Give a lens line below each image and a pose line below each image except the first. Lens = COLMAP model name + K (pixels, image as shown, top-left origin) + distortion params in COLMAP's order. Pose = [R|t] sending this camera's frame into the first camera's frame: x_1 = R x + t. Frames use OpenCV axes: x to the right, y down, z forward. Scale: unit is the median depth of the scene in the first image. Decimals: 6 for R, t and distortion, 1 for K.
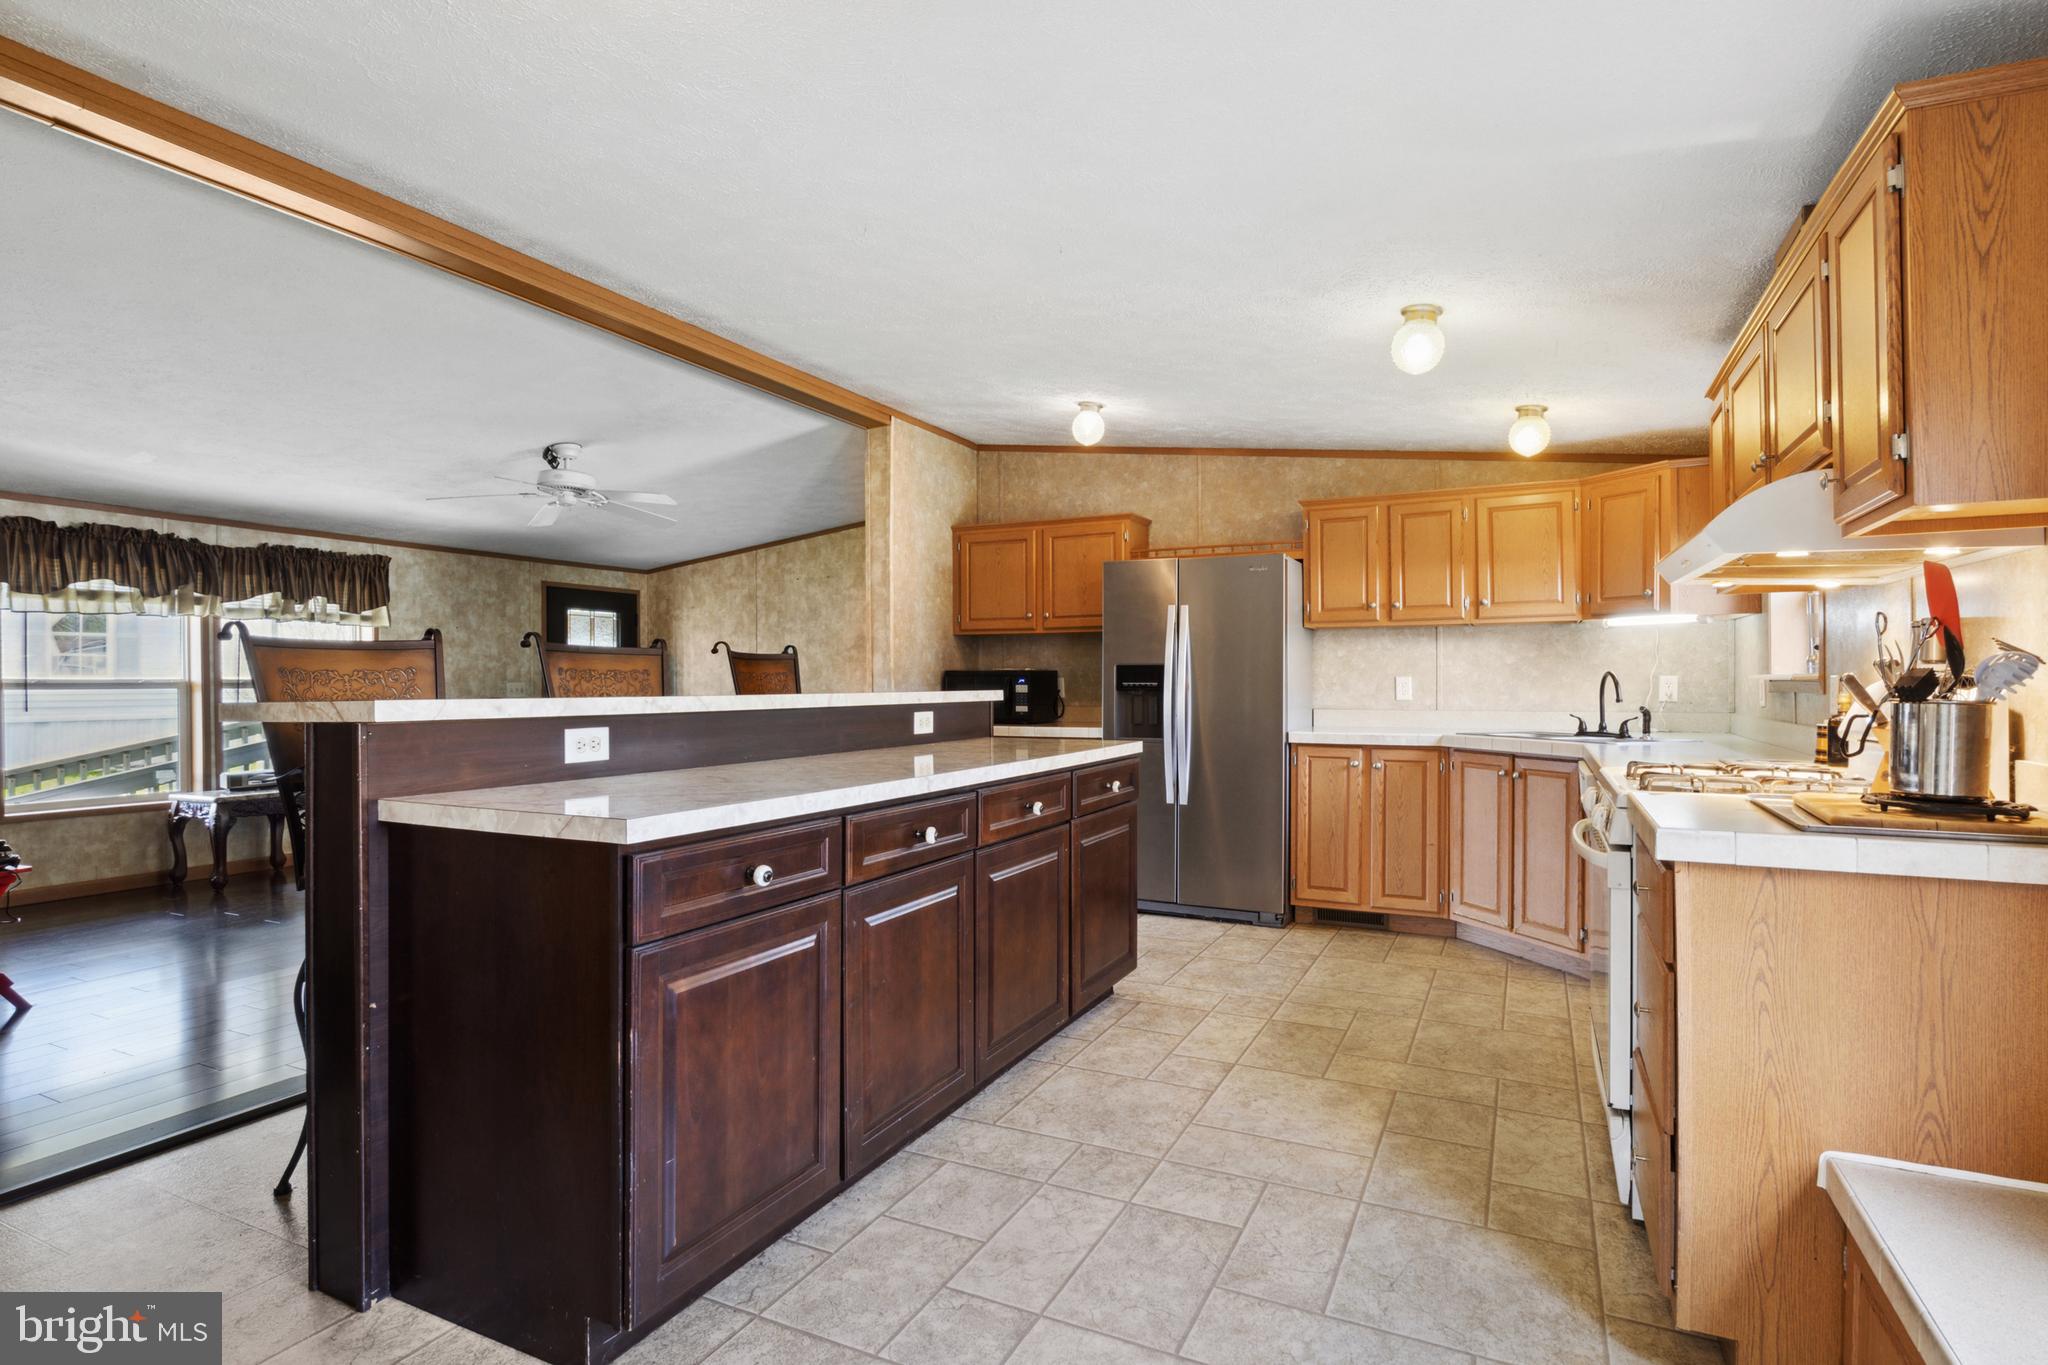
lens RADIAL K [[1039.6, 0, 1017.6], [0, 1039.6, 676.8], [0, 0, 1]] dist [-0.012974, 0.000917]
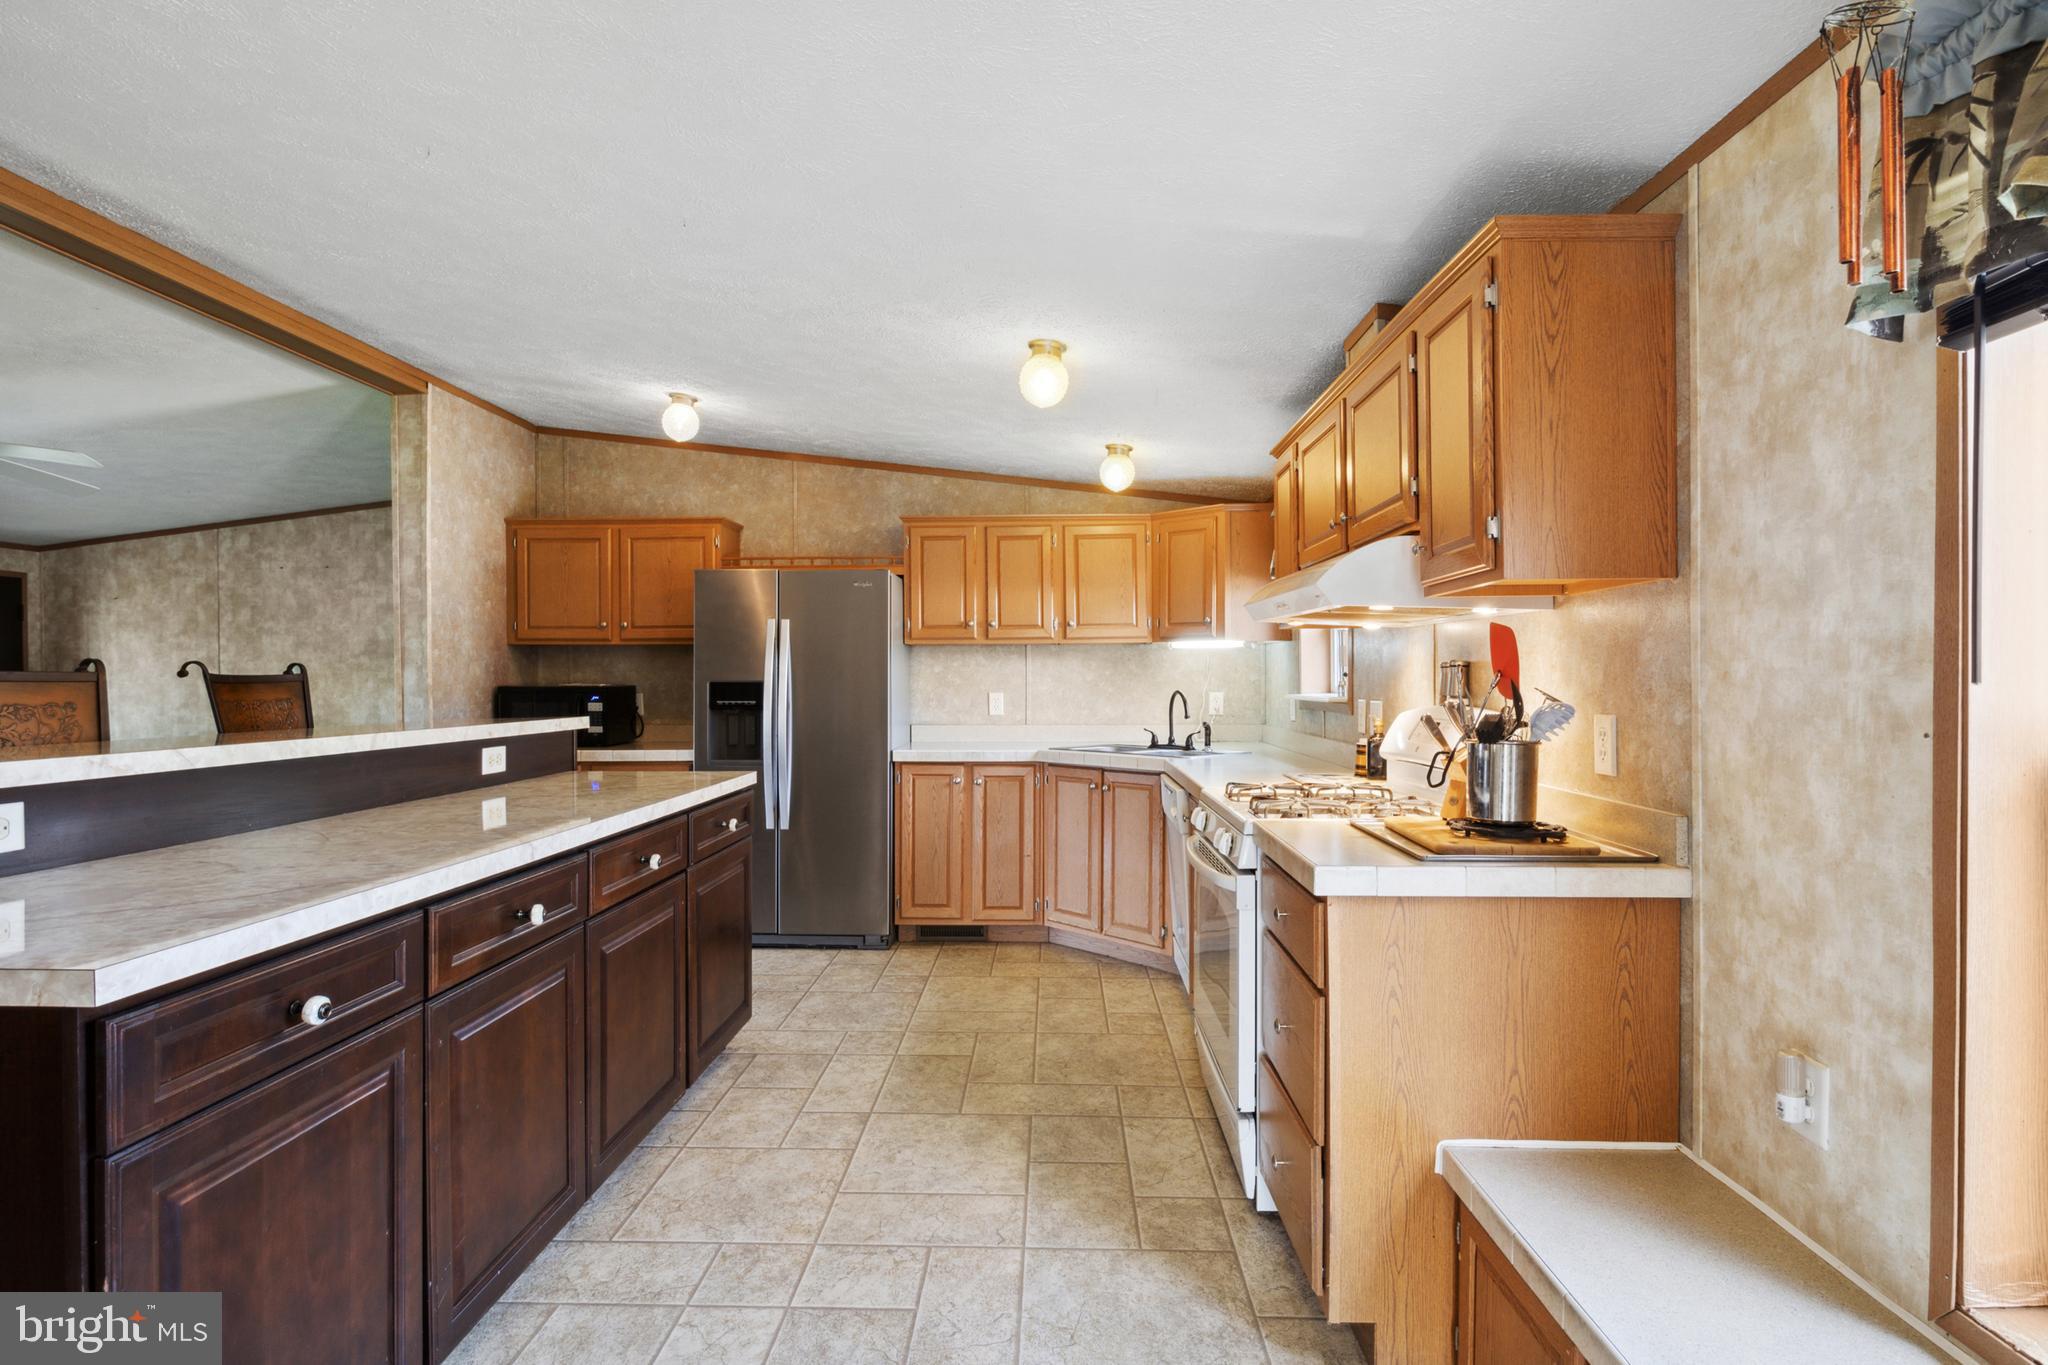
lens RADIAL K [[1037.2, 0, 1024.0], [0, 1037.2, 682.5], [0, 0, 1]] dist [-0.009736, 0.001740]
pose [[0.909144, -0.001863, 0.416478, -0.052977], [-0.000750, 0.999981, 0.006109, -0.025696], [-0.416481, -0.005866, 0.909125, 0.072516]]
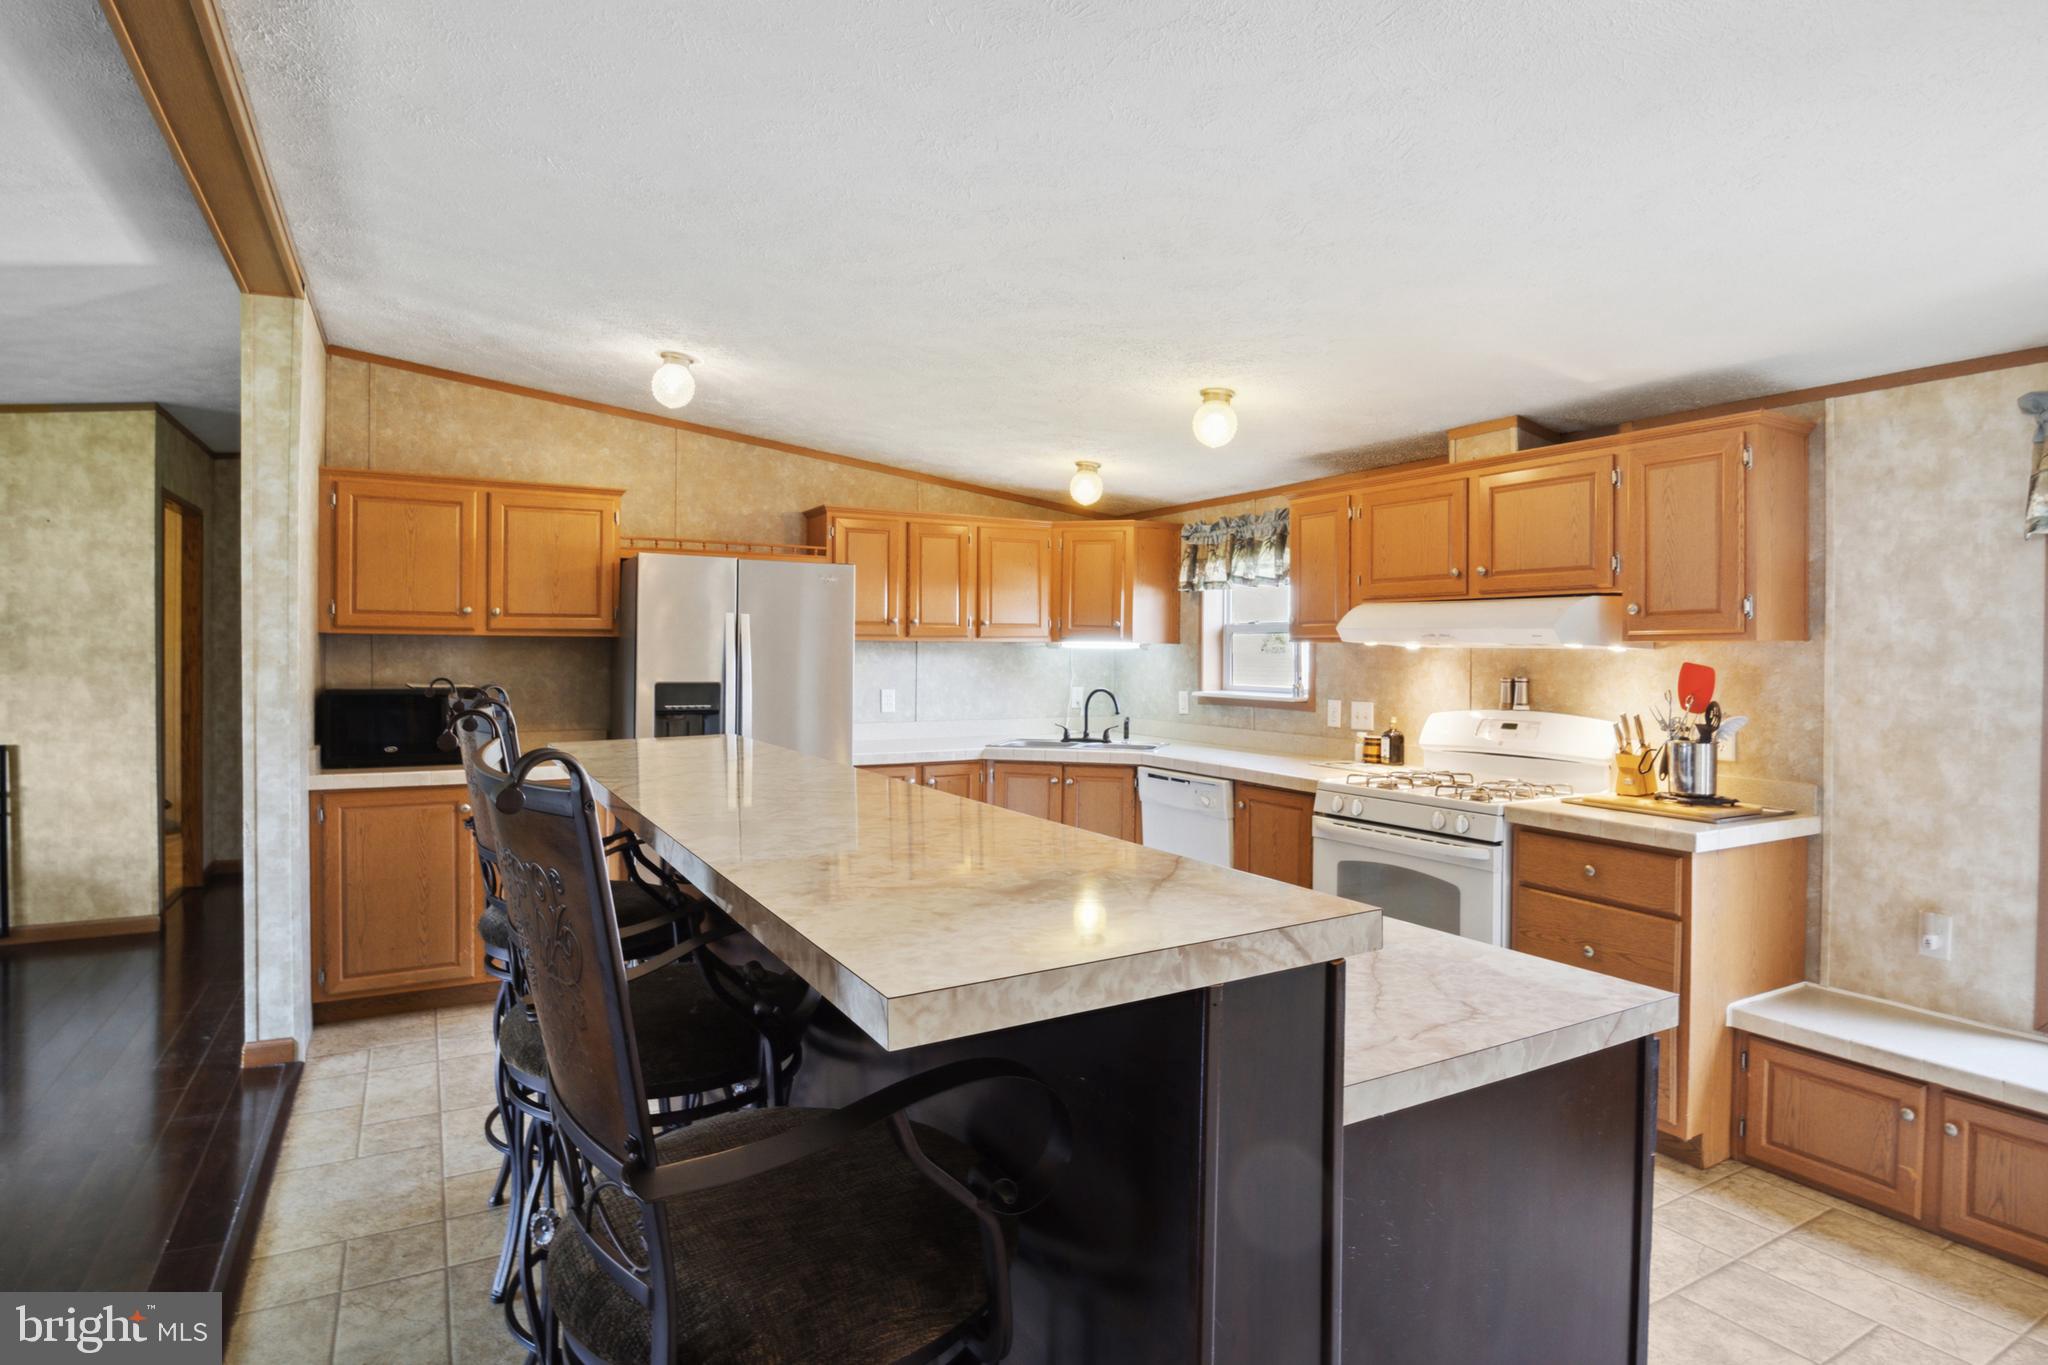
lens RADIAL K [[1075.1, 0, 1022.7], [0, 1075.1, 655.7], [0, 0, 1]] dist [-0.020897, -0.006244]
pose [[0.561716, 0.002673, 0.827326, -0.659029], [-0.011349, 0.999926, 0.004475, -0.061184], [-0.827252, -0.011903, 0.561704, 0.468183]]
